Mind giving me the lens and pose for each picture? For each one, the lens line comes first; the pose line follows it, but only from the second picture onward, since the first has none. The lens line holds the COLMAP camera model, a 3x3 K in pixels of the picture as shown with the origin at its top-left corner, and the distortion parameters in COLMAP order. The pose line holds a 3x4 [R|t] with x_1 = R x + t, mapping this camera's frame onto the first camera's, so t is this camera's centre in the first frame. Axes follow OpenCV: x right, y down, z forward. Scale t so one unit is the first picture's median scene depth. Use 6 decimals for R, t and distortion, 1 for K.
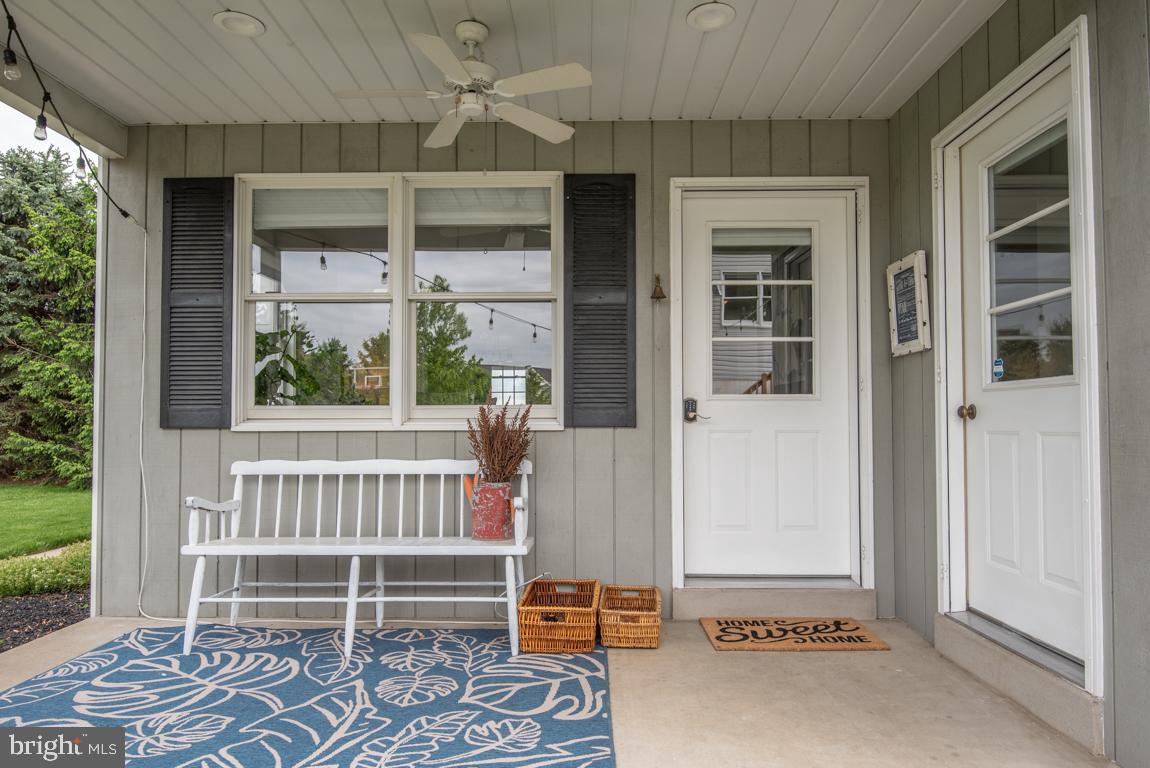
lens RADIAL K [[701.2, 0, 563.3], [0, 701.2, 402.5], [0, 0, 1]] dist [-0.002535, -0.009841]
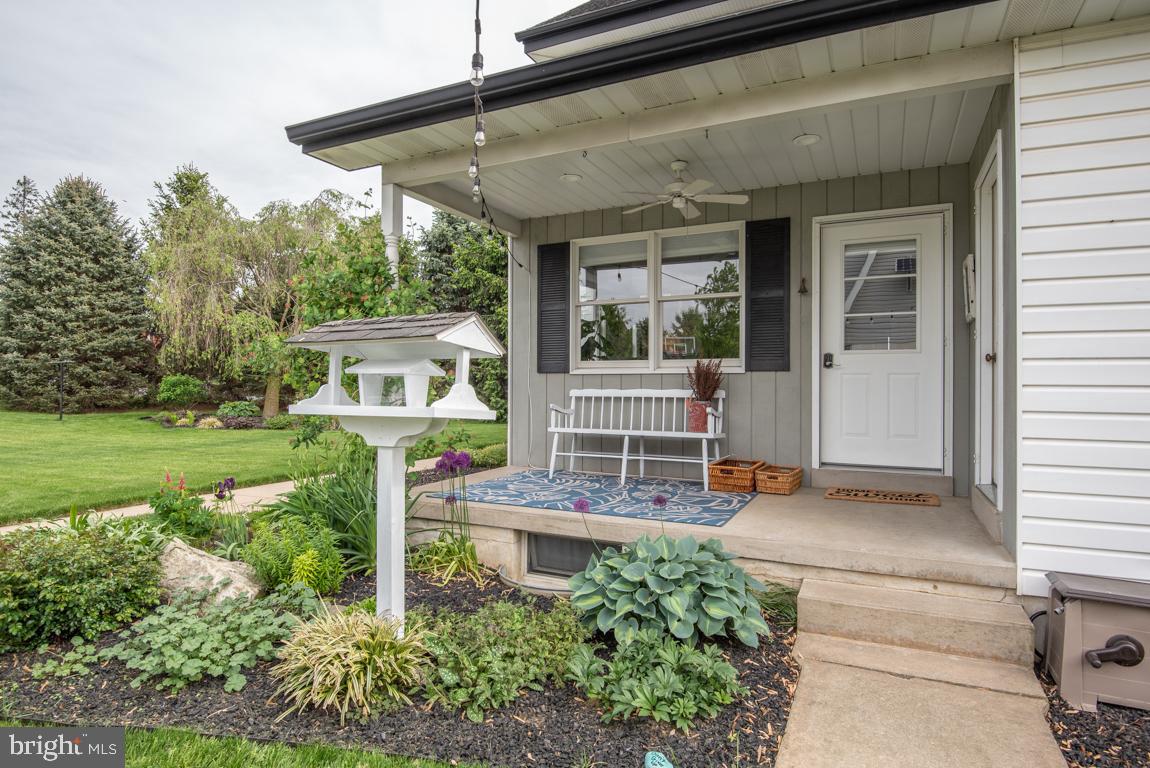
lens RADIAL K [[644.0, 0, 568.3], [0, 644.0, 385.9], [0, 0, 1]] dist [-0.026589, -0.002550]
pose [[0.899697, 0.003781, -0.436498, 0.295406], [0.007408, 0.999686, 0.023929, 0.030223], [0.436451, -0.024762, 0.899387, -0.595210]]
